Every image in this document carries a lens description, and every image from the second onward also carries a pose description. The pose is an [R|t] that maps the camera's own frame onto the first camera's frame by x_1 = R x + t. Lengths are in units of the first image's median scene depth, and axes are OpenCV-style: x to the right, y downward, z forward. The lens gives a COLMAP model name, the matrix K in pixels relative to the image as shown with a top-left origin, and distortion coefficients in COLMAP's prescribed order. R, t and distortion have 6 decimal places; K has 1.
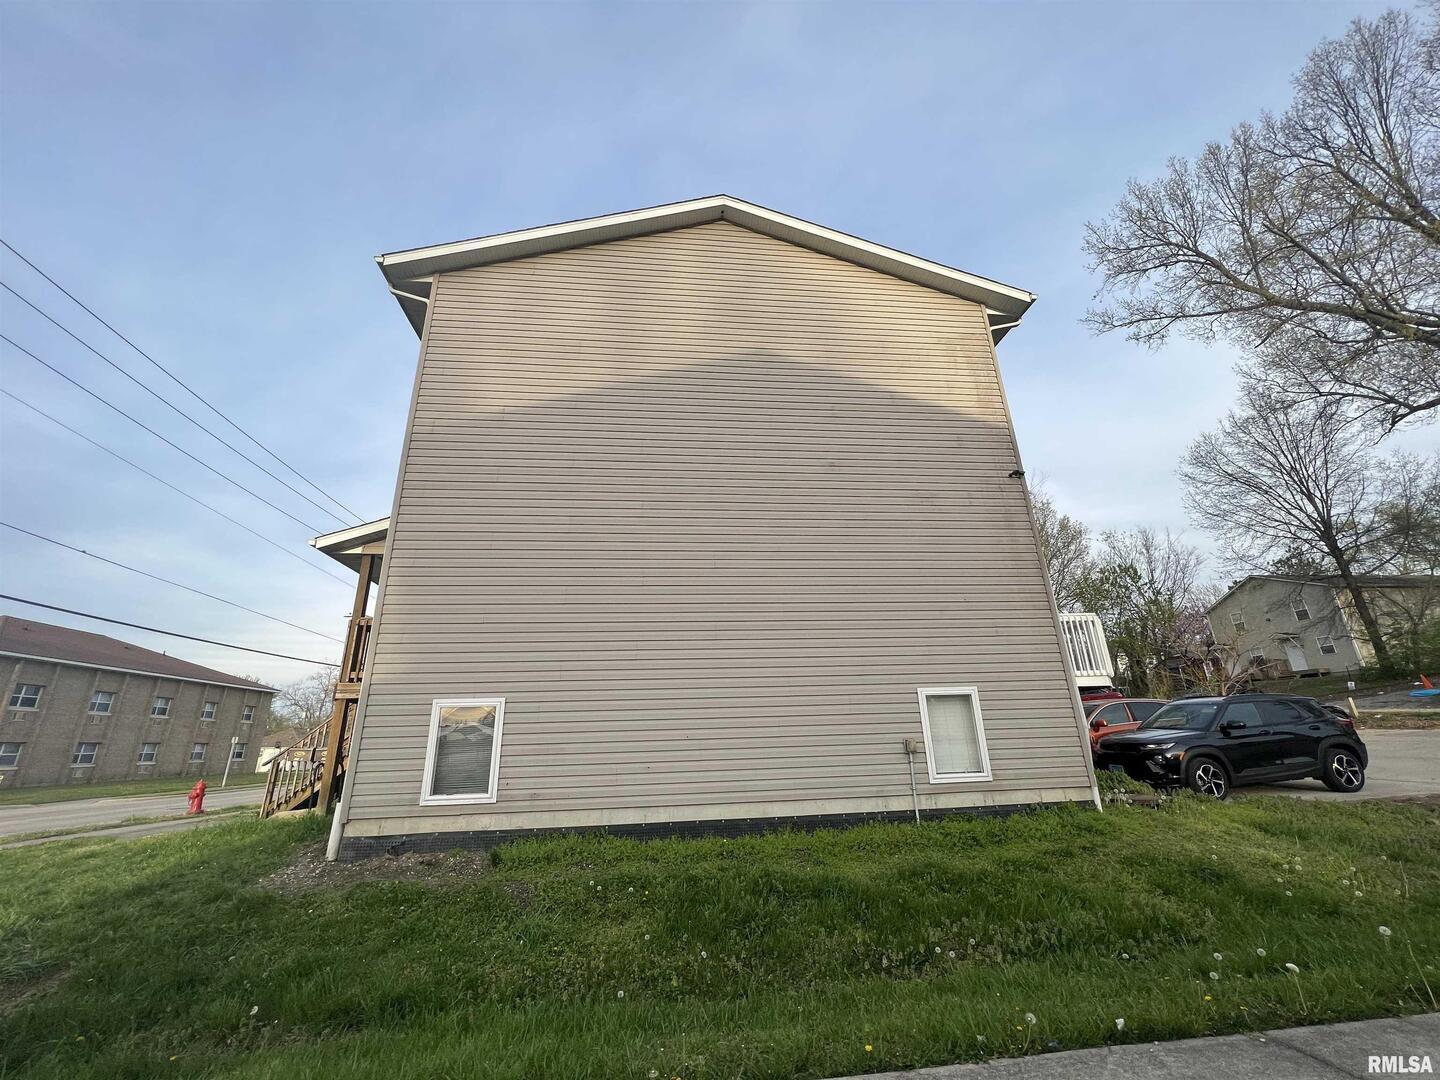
lens RADIAL K [[578.3, 0, 716.4], [0, 578.3, 539.5], [0, 0, 1]] dist [-0.001010, -0.000671]
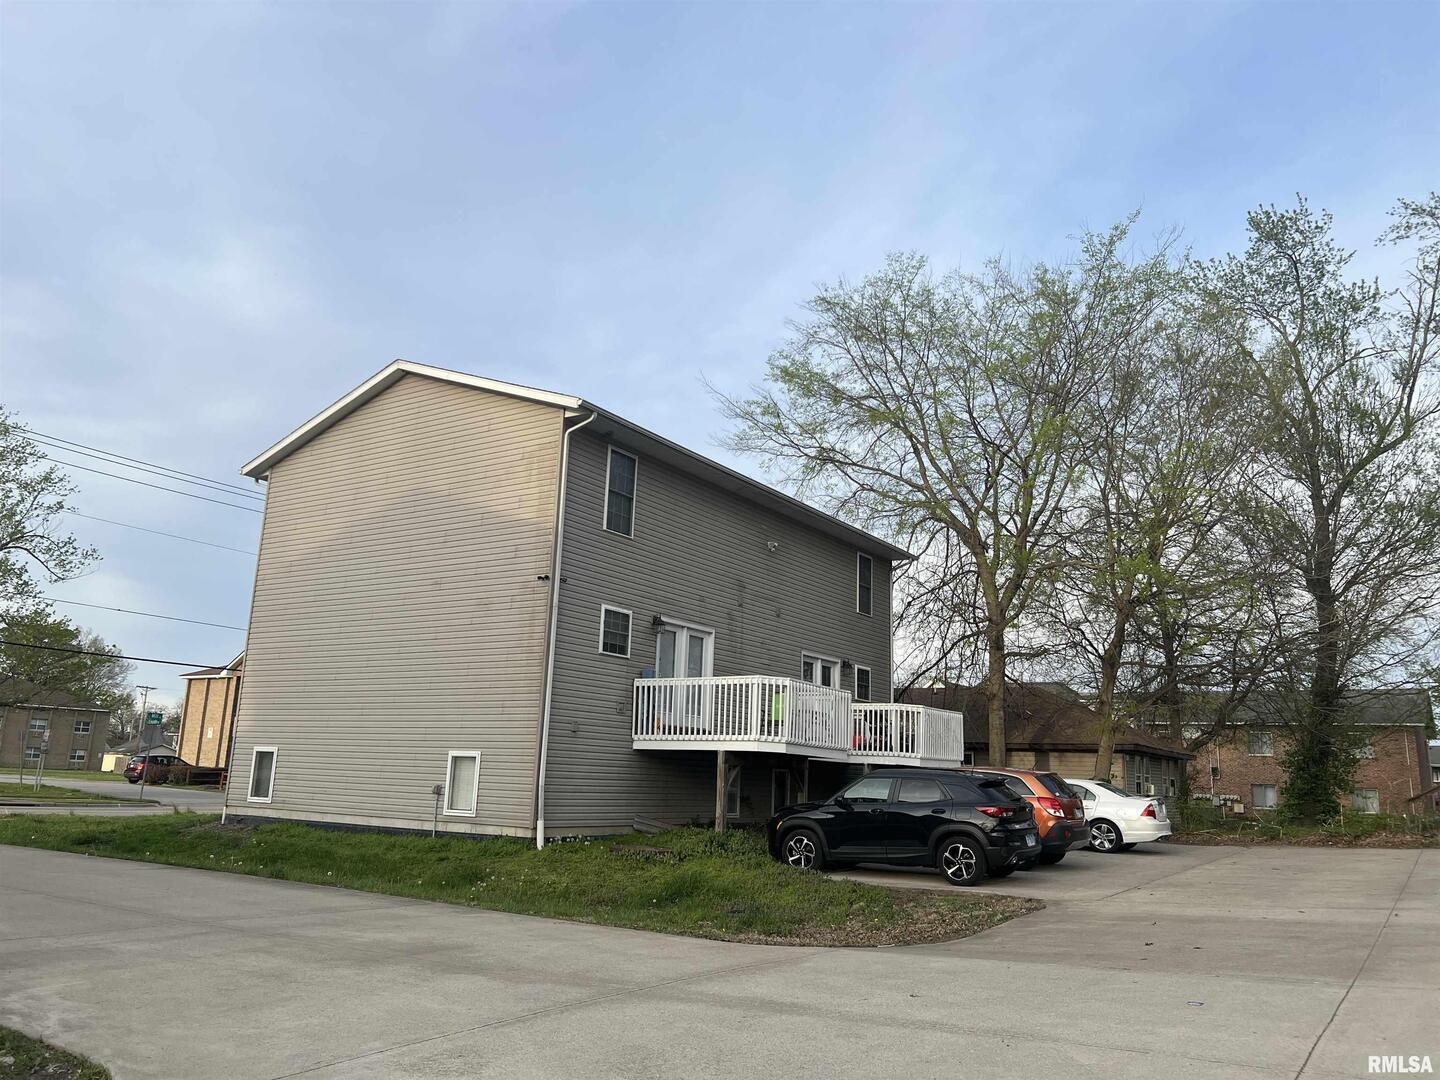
lens RADIAL K [[1081.5, 0, 710.6], [0, 1081.5, 539.2], [0, 0, 1]] dist [0.064466, -0.072667]
pose [[0.761190, -0.079466, -0.643642, 2.731057], [0.150106, 0.987103, 0.055649, -0.326796], [0.630918, -0.138973, 0.763301, -0.599755]]
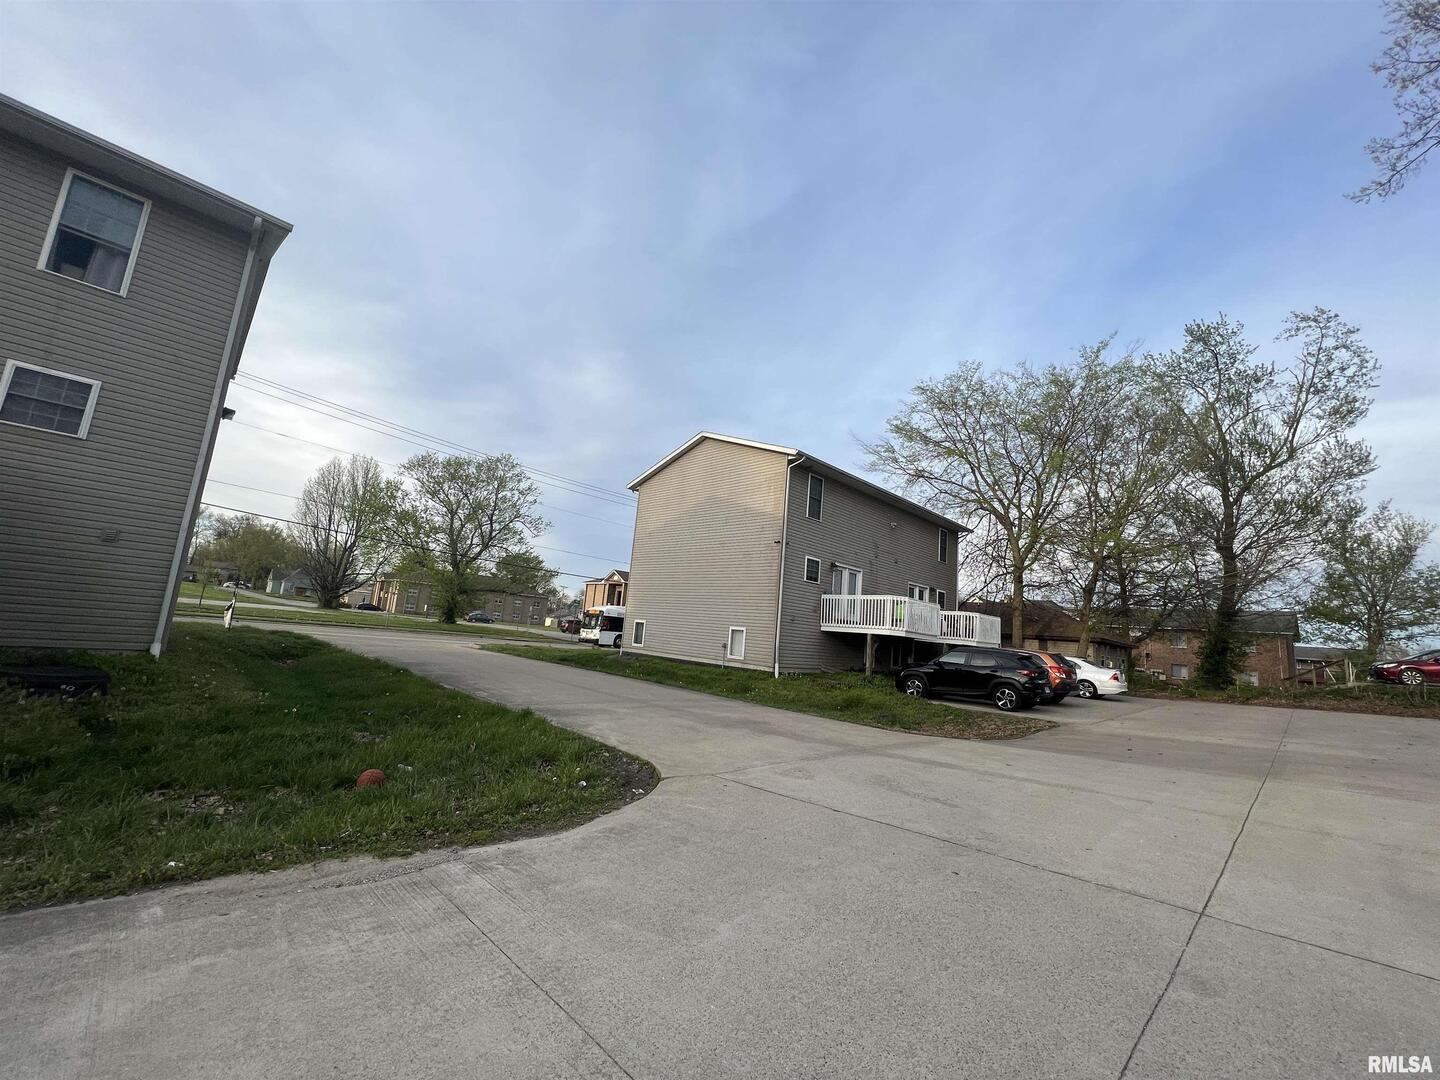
lens RADIAL K [[578.3, 0, 716.4], [0, 578.3, 539.5], [0, 0, 1]] dist [-0.001010, -0.000671]
pose [[0.611963, -0.043112, -0.789710, 2.718395], [0.153969, 0.985903, 0.065491, -0.389572], [0.775754, -0.161669, 0.609974, -0.776182]]
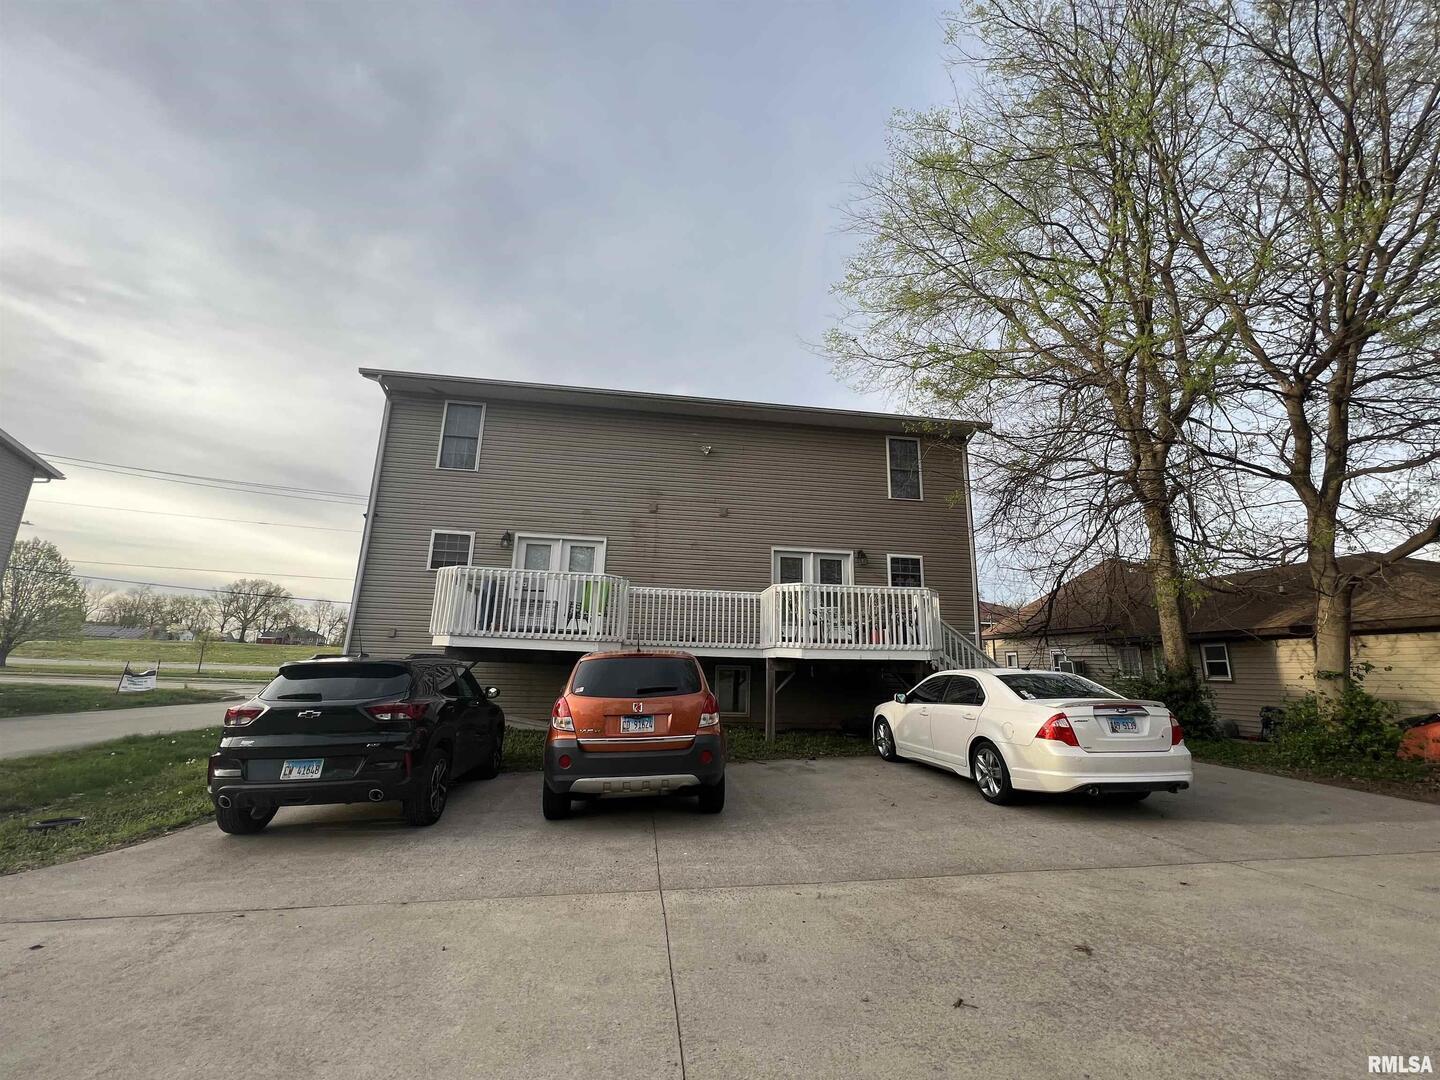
lens RADIAL K [[578.3, 0, 716.4], [0, 578.3, 539.5], [0, 0, 1]] dist [-0.001010, -0.000671]
pose [[0.011668, -0.190157, -0.981684, 2.435160], [0.298488, 0.937653, -0.178080, 0.608128], [0.954342, -0.290943, 0.067700, 2.187870]]
